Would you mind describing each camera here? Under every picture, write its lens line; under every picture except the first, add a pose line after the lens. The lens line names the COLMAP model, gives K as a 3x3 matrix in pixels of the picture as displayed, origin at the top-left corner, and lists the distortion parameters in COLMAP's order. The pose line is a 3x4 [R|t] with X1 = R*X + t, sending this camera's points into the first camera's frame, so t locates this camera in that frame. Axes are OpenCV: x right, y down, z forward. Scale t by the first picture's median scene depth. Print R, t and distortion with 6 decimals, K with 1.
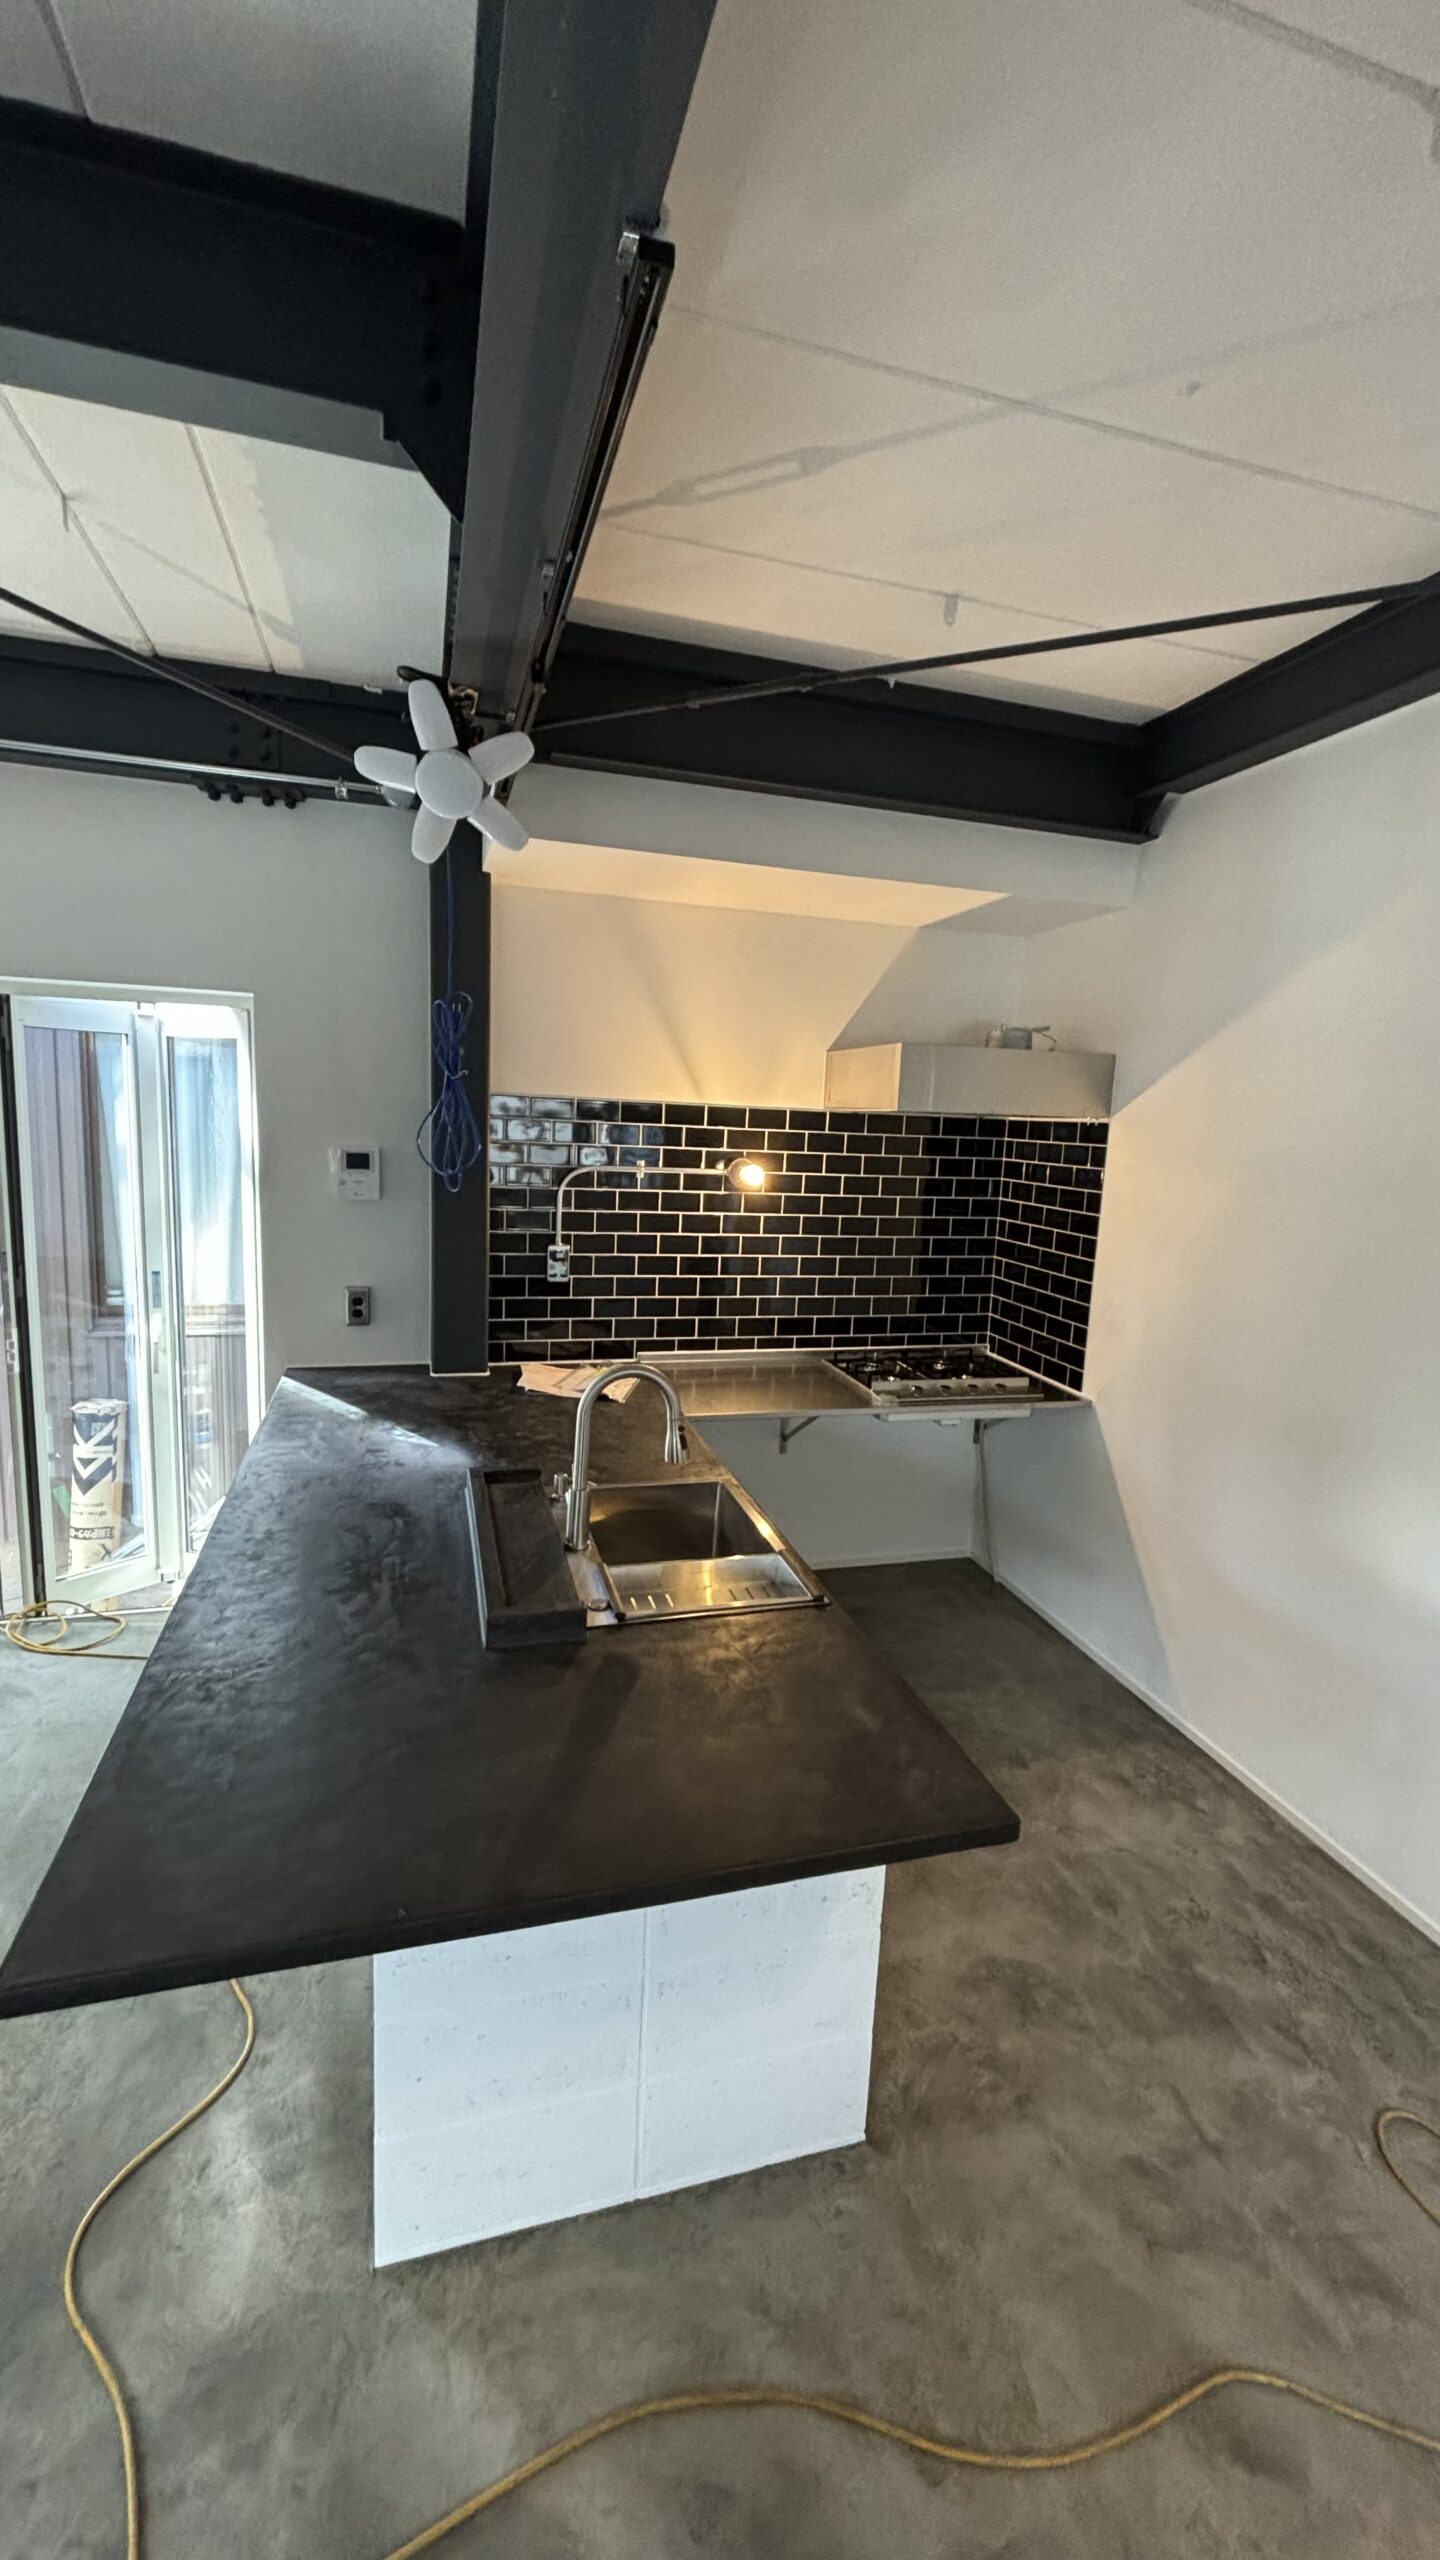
lens RADIAL K [[1028.6, 0, 720.4], [0, 1028.6, 1271.8], [0, 0, 1]] dist [0.009526, -0.001094]
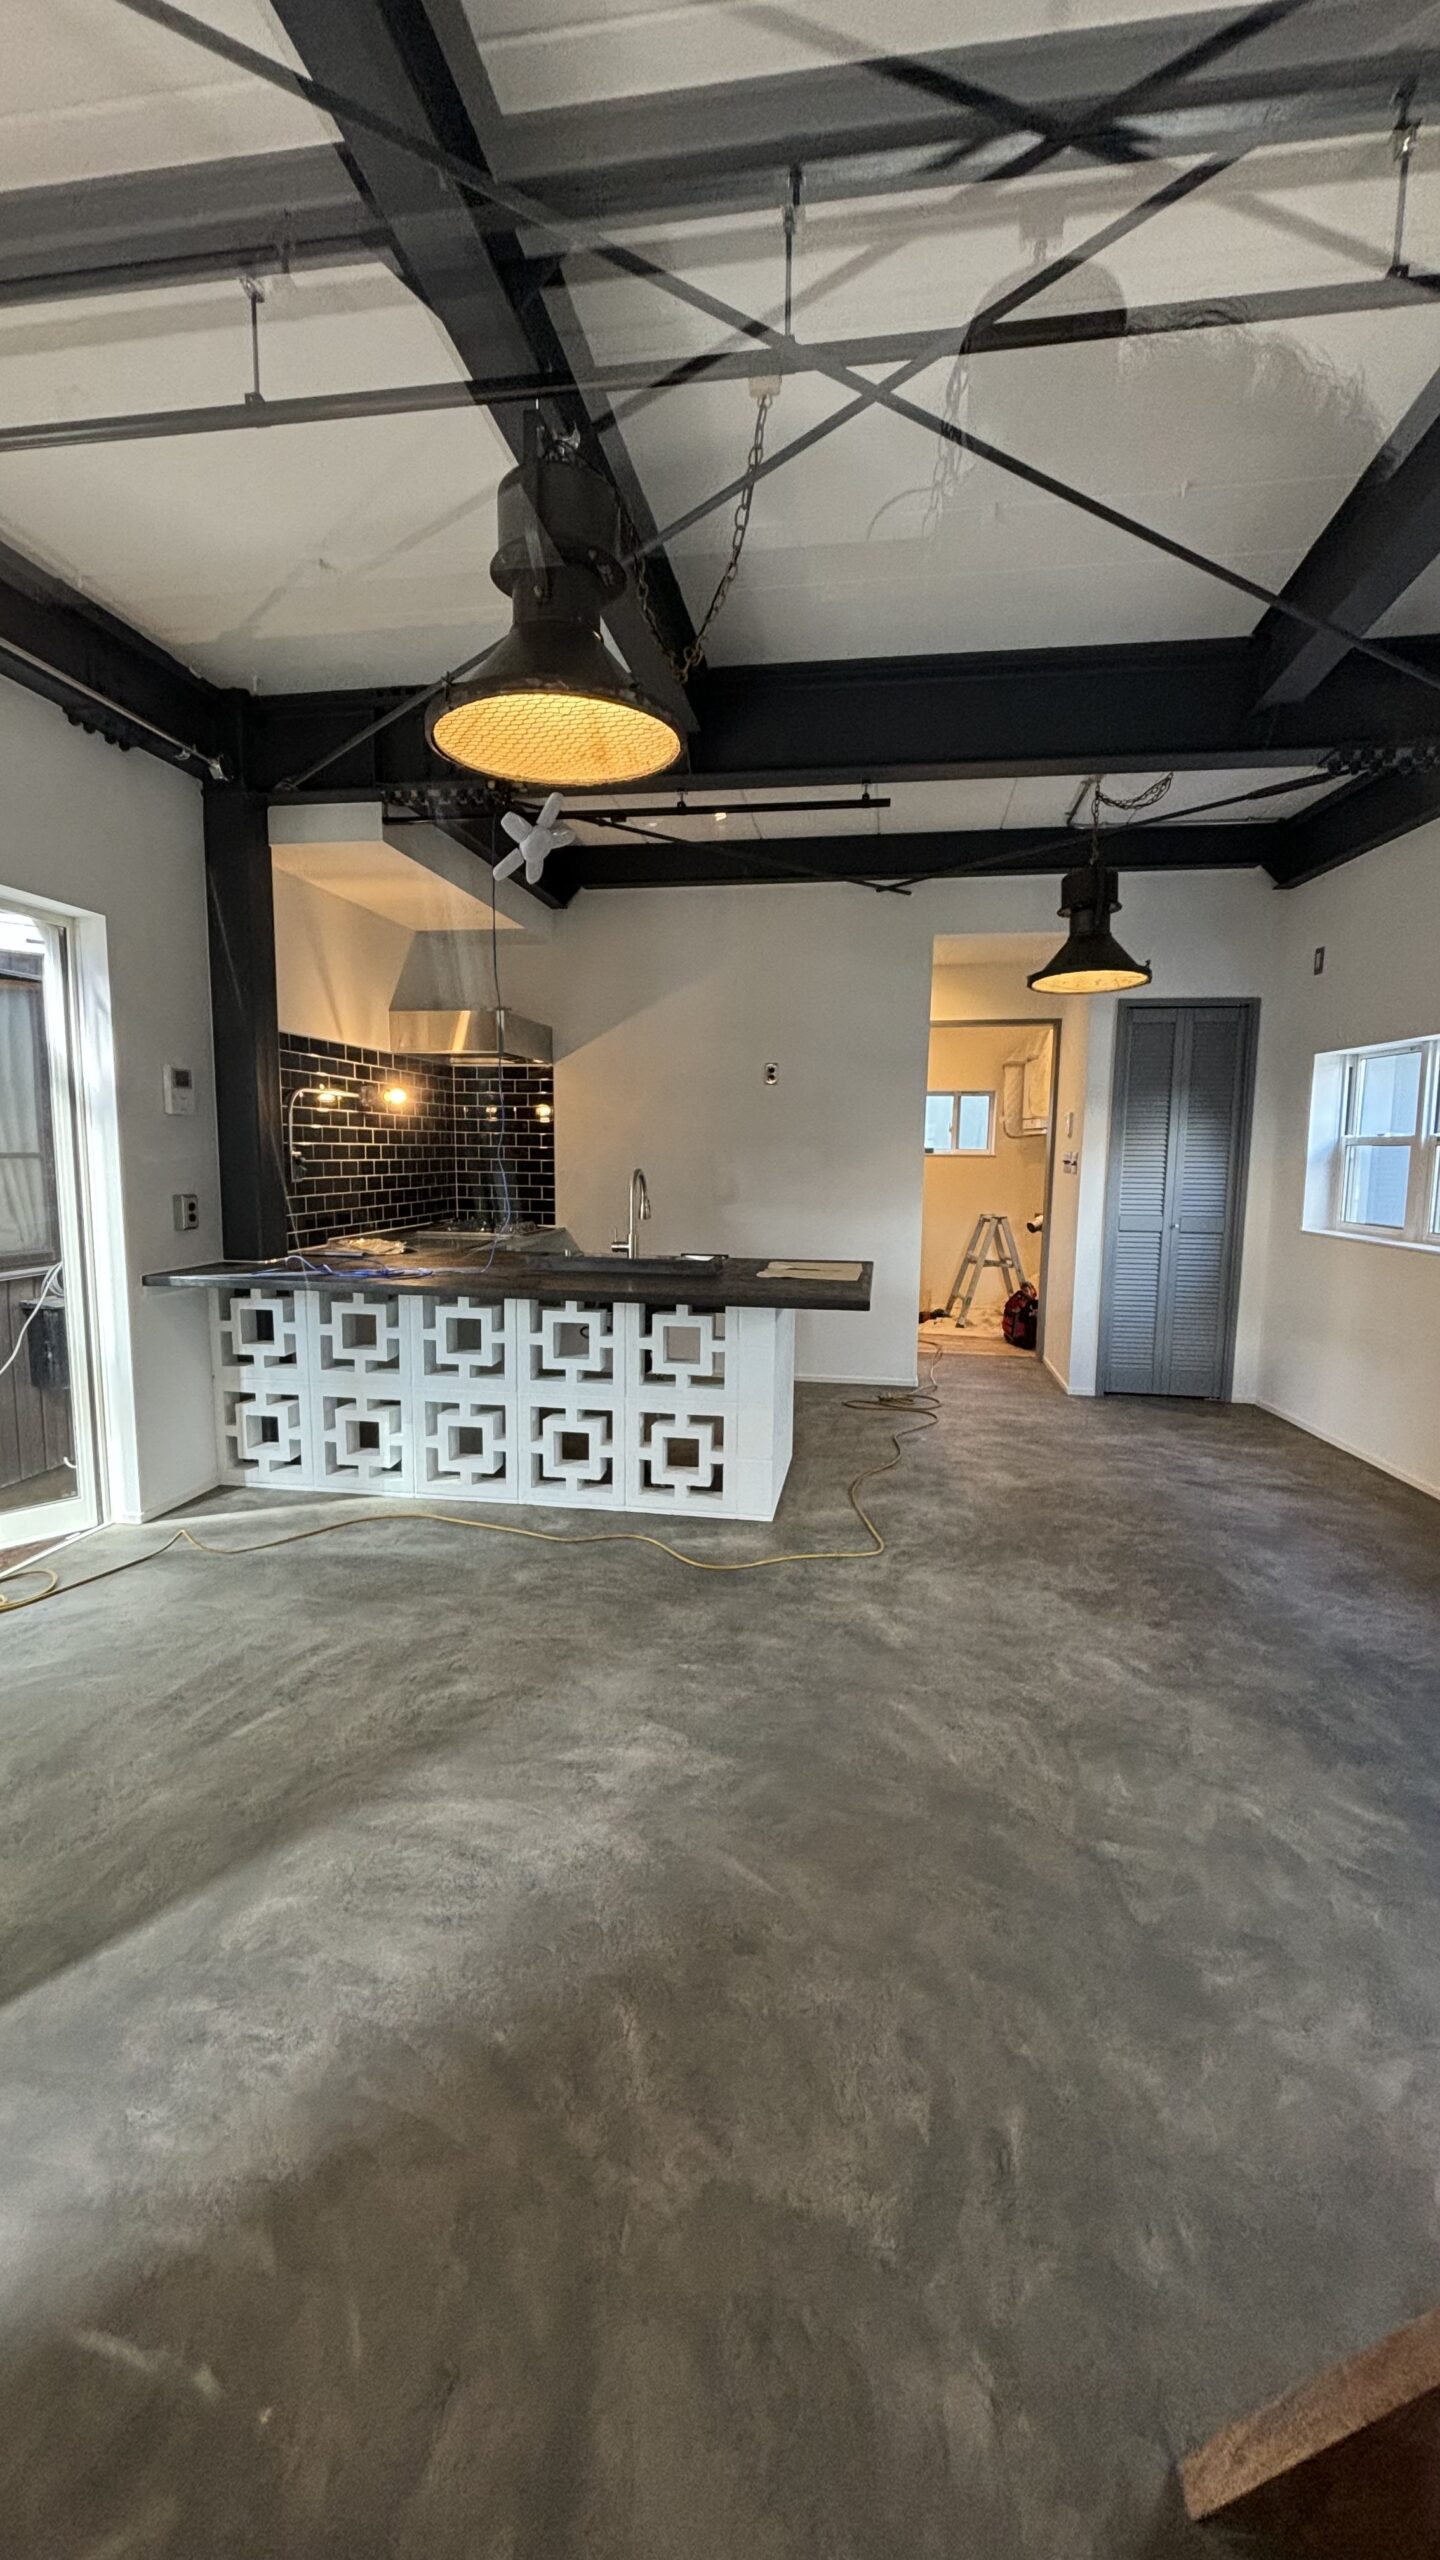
lens RADIAL K [[1028.6, 0, 713.4], [0, 1028.6, 1279.7], [0, 0, 1]] dist [0.009526, -0.001094]
pose [[0.430657, -0.154443, 0.889203, -1.081325], [0.141464, 0.984622, 0.102503, 0.069185], [-0.891360, 0.081646, 0.445883, 0.010690]]
